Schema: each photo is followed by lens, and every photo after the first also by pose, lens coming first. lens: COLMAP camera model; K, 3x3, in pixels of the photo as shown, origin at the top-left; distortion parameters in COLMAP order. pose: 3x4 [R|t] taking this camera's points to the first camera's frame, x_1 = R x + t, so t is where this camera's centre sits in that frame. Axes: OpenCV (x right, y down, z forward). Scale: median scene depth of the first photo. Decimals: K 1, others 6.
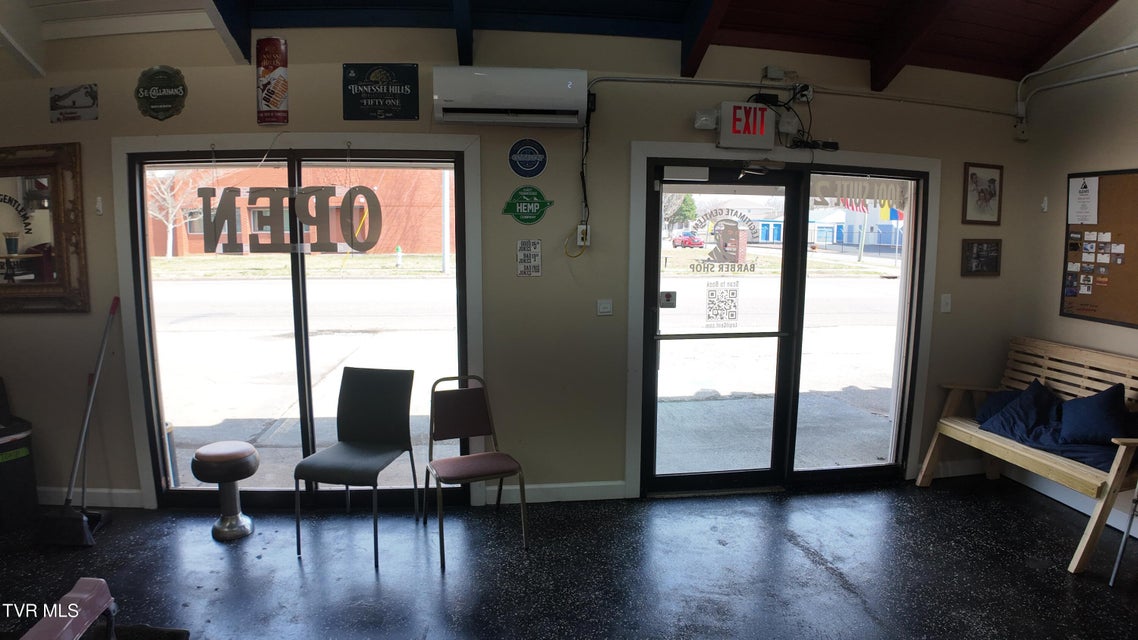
lens RADIAL K [[626.4, 0, 579.8], [0, 626.4, 321.3], [0, 0, 1]] dist [-0.090454, -0.023554]
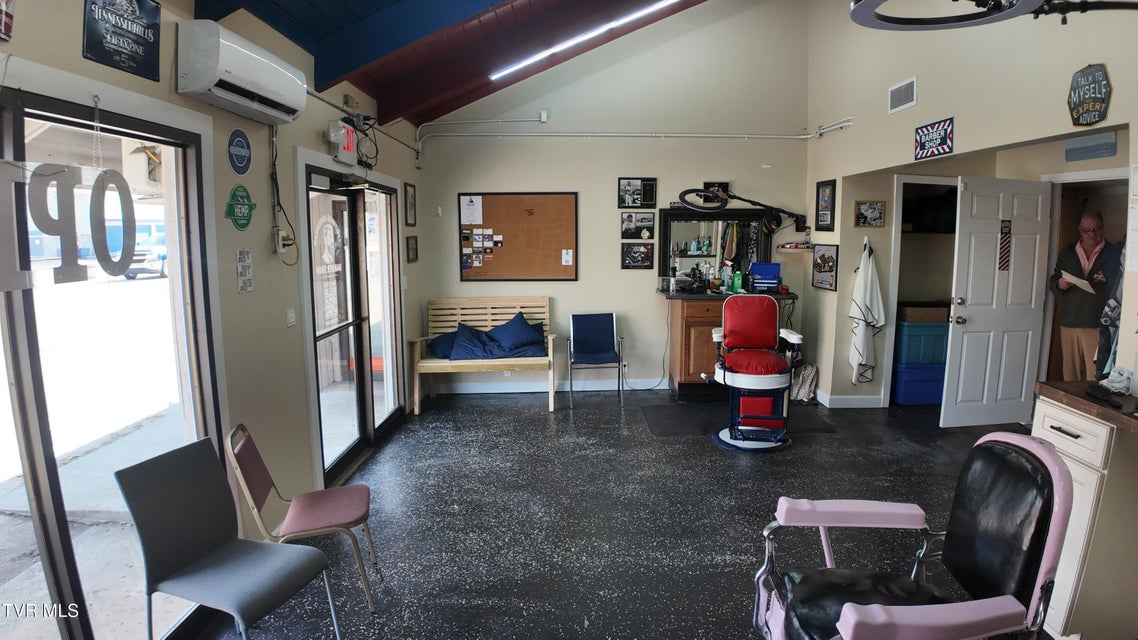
lens RADIAL K [[626.4, 0, 579.8], [0, 626.4, 321.3], [0, 0, 1]] dist [-0.090454, -0.023554]
pose [[0.105567, -0.144251, 0.983894, -0.897217], [0.139364, 0.981804, 0.128991, -0.081623], [-0.984598, 0.123502, 0.123749, 0.491379]]
